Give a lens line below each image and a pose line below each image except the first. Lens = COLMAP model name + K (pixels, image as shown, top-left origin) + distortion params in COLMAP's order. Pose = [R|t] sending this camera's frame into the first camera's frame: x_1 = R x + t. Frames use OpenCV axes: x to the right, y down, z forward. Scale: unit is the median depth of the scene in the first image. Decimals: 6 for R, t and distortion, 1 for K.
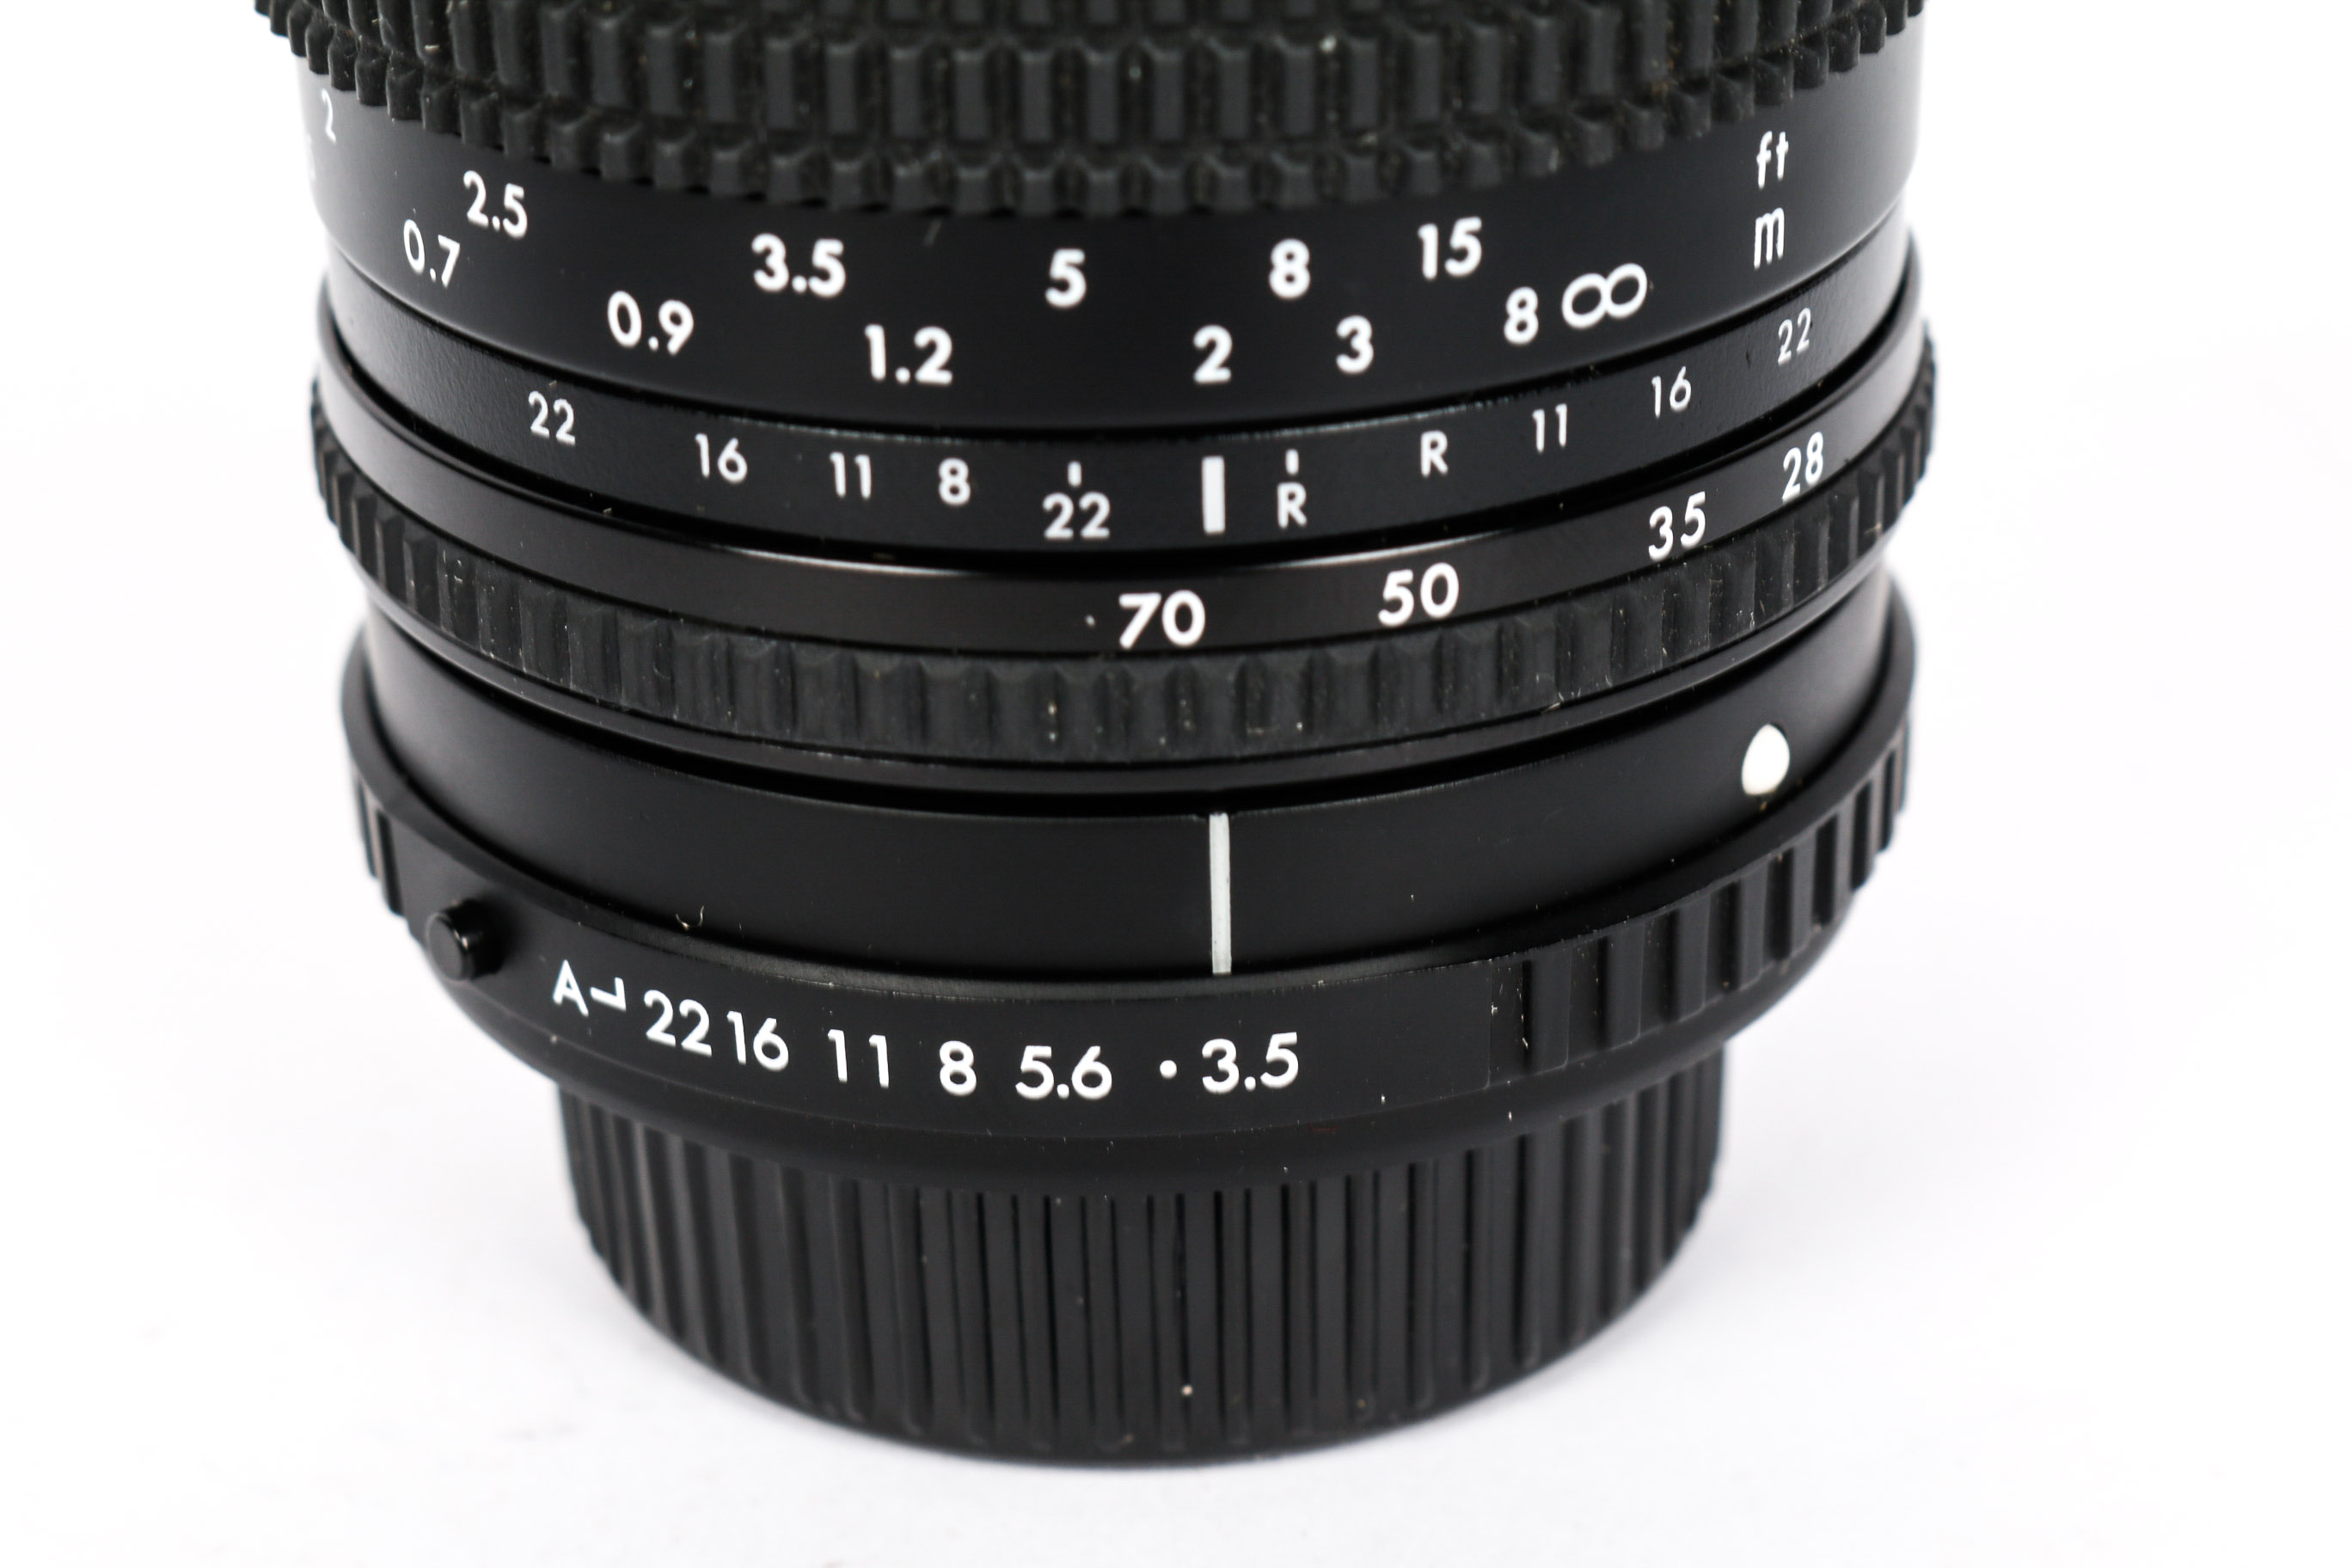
lens RADIAL K [[5717.0, 0, 1171.6], [0, 5717.0, 784.3], [0, 0, 1]] dist [0.019494, 0.000000]
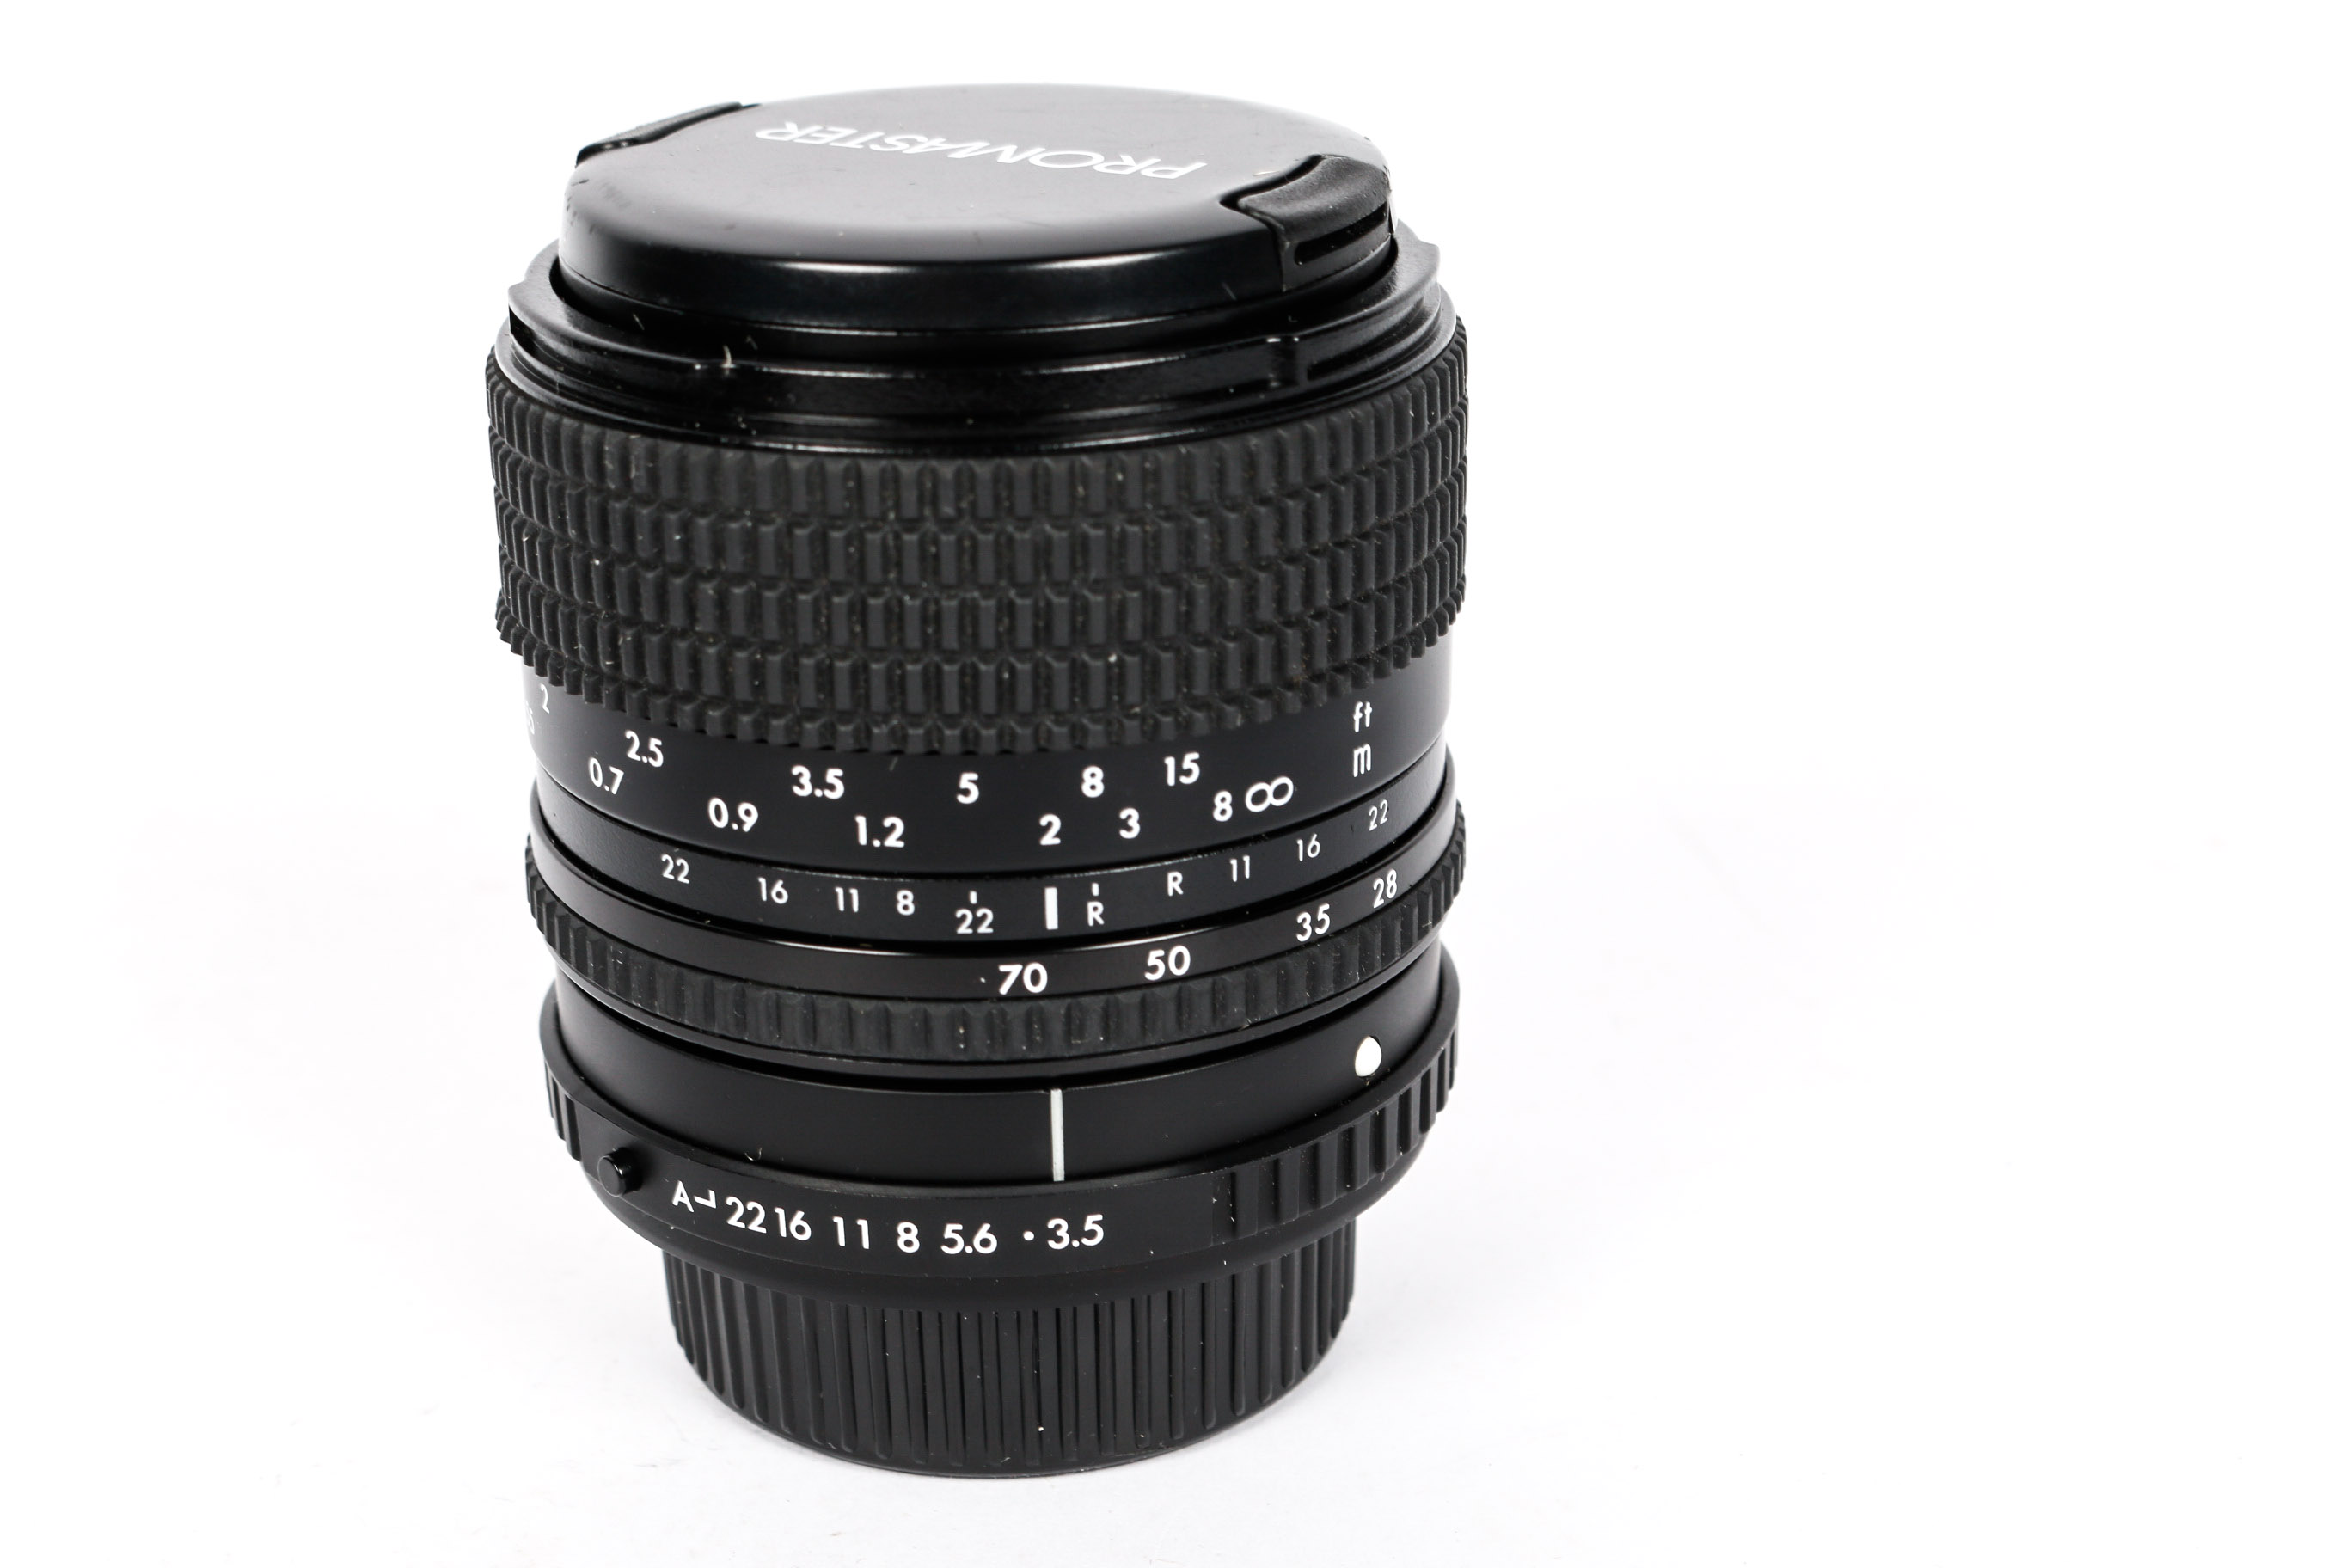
lens RADIAL K [[4147.1, 0, 1173.1], [0, 4147.1, 784.3], [0, 0, 1]] dist [-0.019859, 0.000000]
pose [[0.999127, -0.010119, 0.040536, -0.006563], [0.013357, 0.996672, -0.080419, 0.014726], [-0.039588, 0.080891, 0.995937, -0.280600]]
